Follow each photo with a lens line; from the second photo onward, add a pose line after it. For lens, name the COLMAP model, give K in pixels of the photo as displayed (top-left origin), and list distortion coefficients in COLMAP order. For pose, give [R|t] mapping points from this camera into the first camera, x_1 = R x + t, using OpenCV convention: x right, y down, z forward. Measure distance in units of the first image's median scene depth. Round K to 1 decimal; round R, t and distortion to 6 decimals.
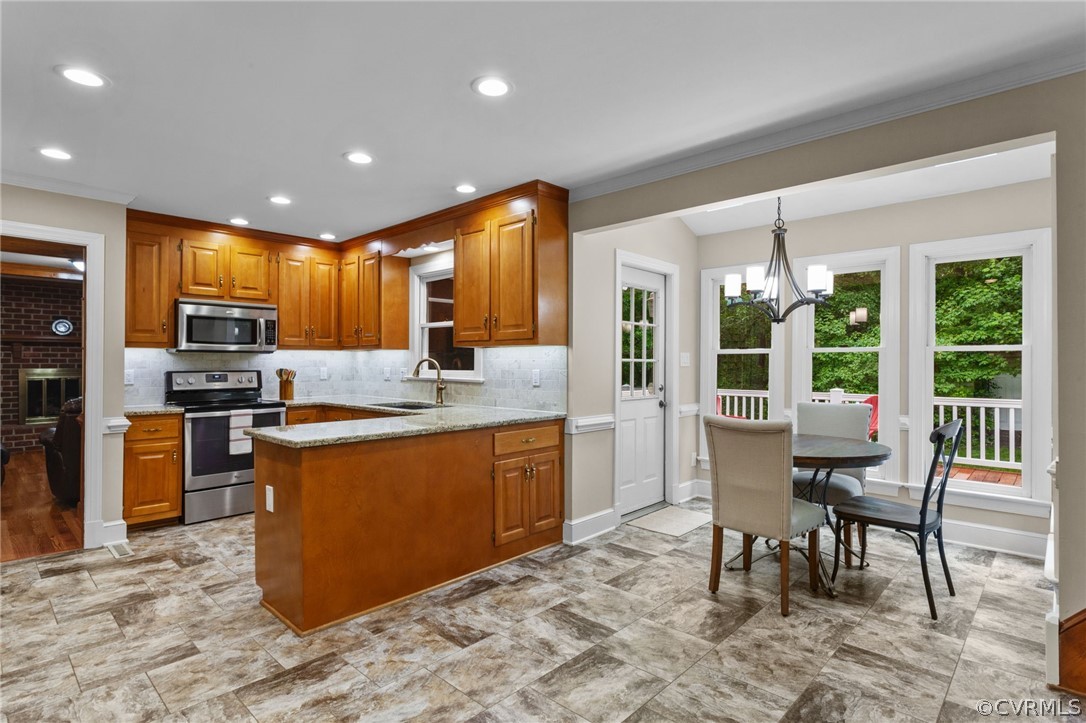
lens RADIAL K [[549.0, 0, 551.3], [0, 549.0, 360.4], [0, 0, 1]] dist [-0.006156, 0.002371]
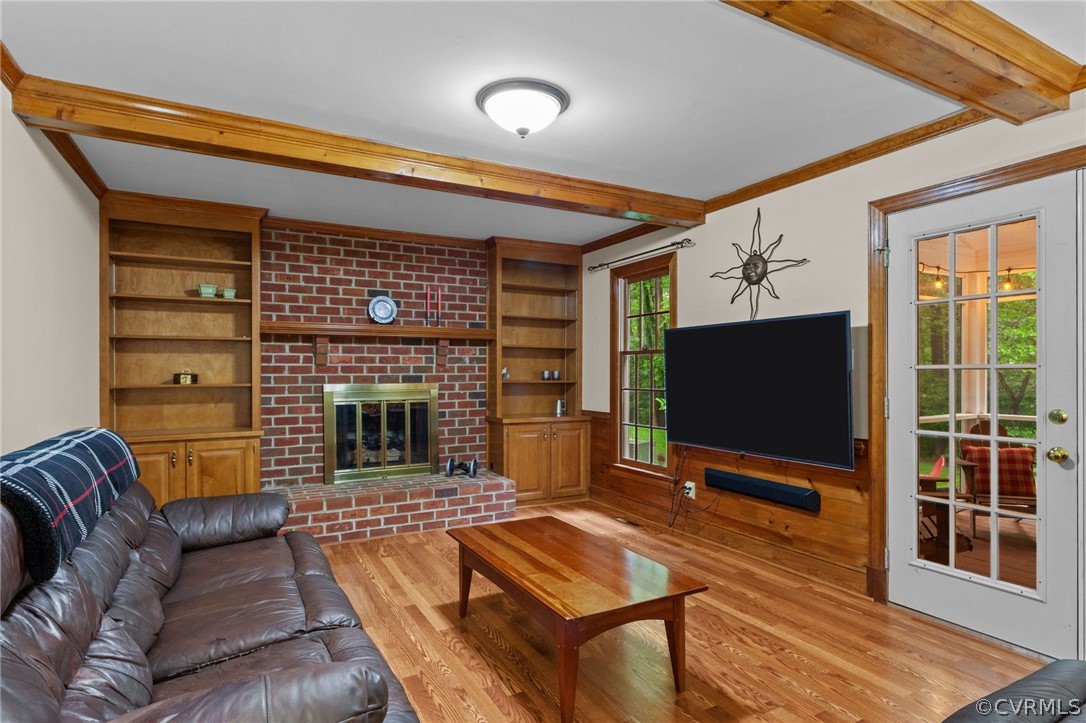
lens RADIAL K [[549.0, 0, 526.0], [0, 549.0, 372.8], [0, 0, 1]] dist [-0.006156, 0.002371]
pose [[0.948023, -0.002657, -0.318190, -1.018123], [0.005123, 0.999963, 0.006913, 0.001270], [0.318160, -0.008184, 0.948002, 0.907565]]
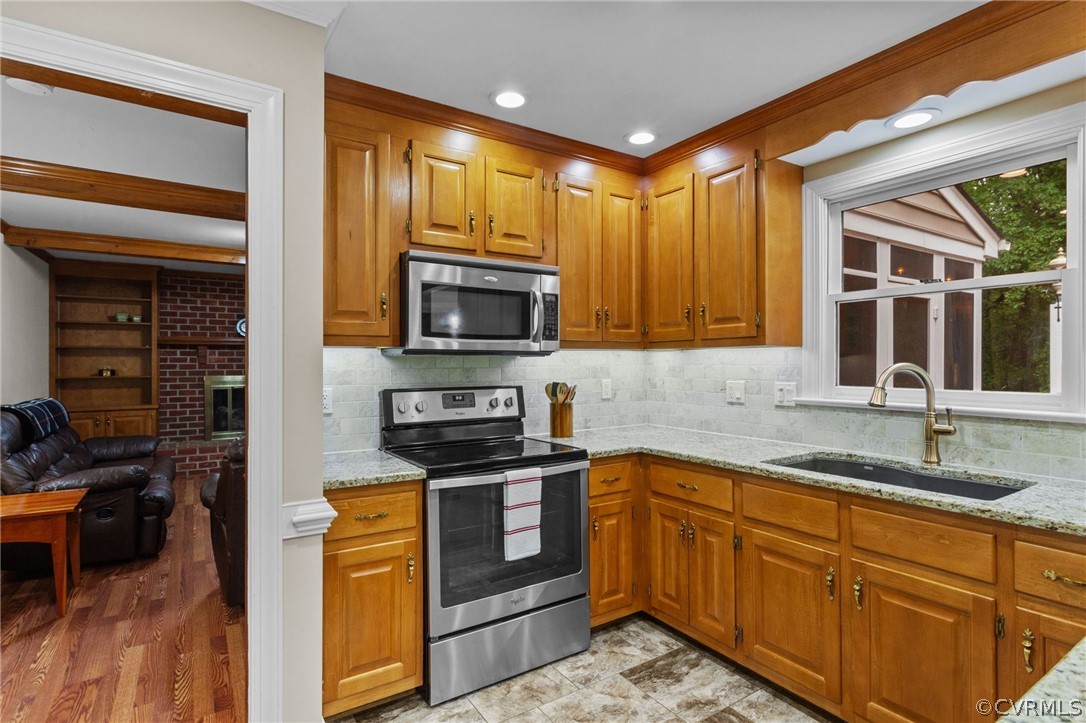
lens RADIAL K [[549.0, 0, 549.6], [0, 549.0, 365.9], [0, 0, 1]] dist [-0.006156, 0.002371]
pose [[0.970544, -0.003006, -0.240905, -0.399919], [0.004643, 0.999970, 0.006231, -0.006379], [0.240879, -0.007167, 0.970529, 0.495501]]
